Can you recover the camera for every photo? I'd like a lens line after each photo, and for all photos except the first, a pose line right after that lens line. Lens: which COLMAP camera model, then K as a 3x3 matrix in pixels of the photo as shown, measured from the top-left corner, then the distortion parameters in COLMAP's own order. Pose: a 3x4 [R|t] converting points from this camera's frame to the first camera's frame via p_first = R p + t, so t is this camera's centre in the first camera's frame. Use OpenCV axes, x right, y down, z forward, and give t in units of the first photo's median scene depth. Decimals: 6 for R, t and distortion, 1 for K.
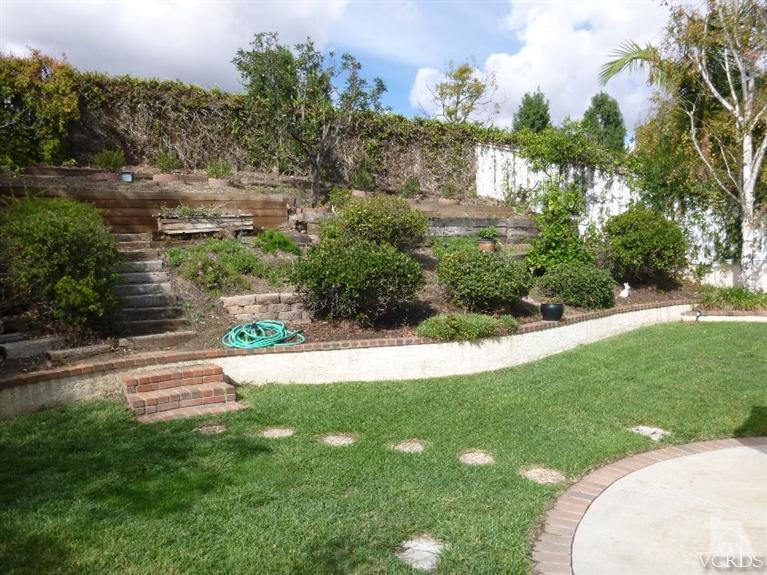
lens RADIAL K [[570.1, 0, 379.0], [0, 570.1, 292.3], [0, 0, 1]] dist [-0.029962, 0.004694]
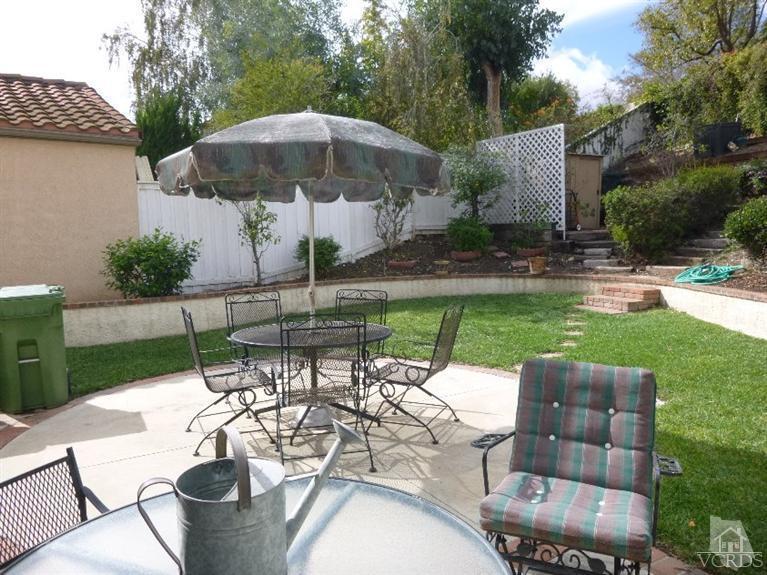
lens RADIAL K [[570.1, 0, 373.7], [0, 570.1, 292.7], [0, 0, 1]] dist [-0.029962, 0.004694]
pose [[-0.213420, 0.126604, -0.968722, 0.677841], [-0.022280, 0.990679, 0.134383, -0.019066], [0.976706, 0.050263, -0.208610, 0.353044]]
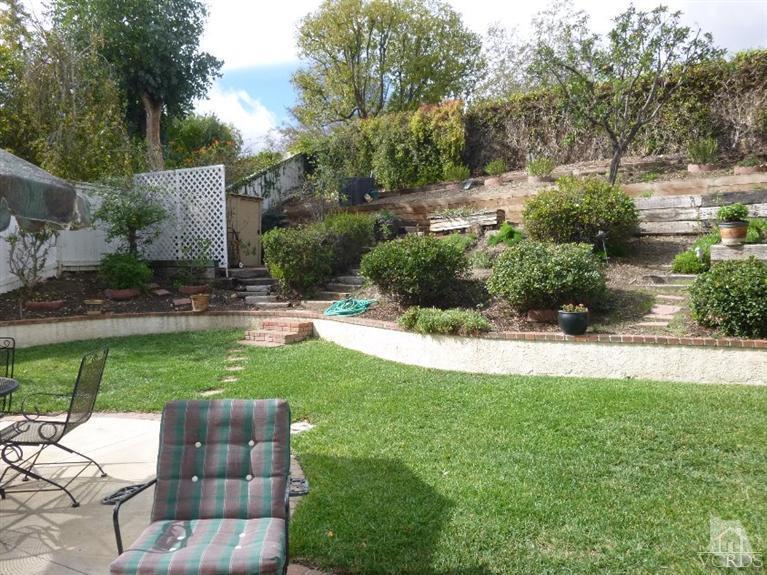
lens RADIAL K [[570.1, 0, 380.5], [0, 570.1, 293.7], [0, 0, 1]] dist [-0.029962, 0.004694]
pose [[0.340185, 0.066854, -0.937979, 0.682974], [-0.045282, 0.997477, 0.054672, -0.022908], [0.939268, 0.023875, 0.342354, 0.377304]]
